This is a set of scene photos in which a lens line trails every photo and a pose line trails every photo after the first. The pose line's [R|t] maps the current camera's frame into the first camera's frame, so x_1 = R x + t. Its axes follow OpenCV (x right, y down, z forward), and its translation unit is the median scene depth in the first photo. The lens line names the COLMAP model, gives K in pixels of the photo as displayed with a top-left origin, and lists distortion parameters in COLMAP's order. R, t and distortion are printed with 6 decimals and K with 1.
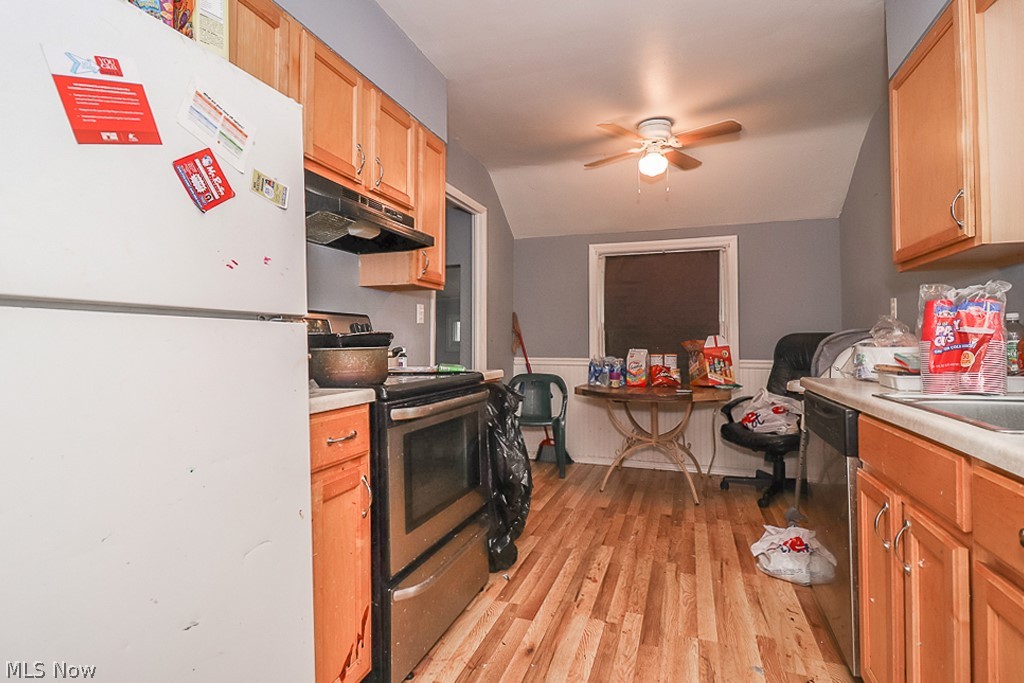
lens RADIAL K [[501.2, 0, 495.8], [0, 501.2, 329.2], [0, 0, 1]] dist [0.002720, -0.012156]
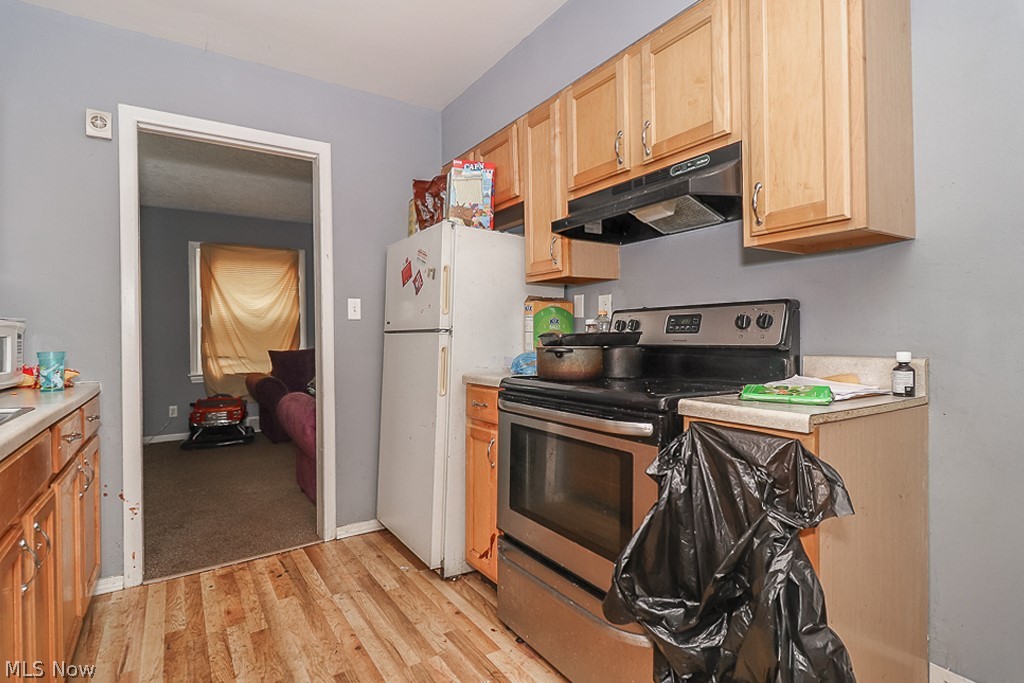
lens RADIAL K [[501.2, 0, 495.8], [0, 501.2, 329.2], [0, 0, 1]] dist [0.002720, -0.012156]
pose [[-0.595993, -0.000872, -0.802989, 0.452251], [0.031328, 0.999213, -0.024337, 0.012554], [0.802378, -0.039661, -0.595496, 0.981314]]
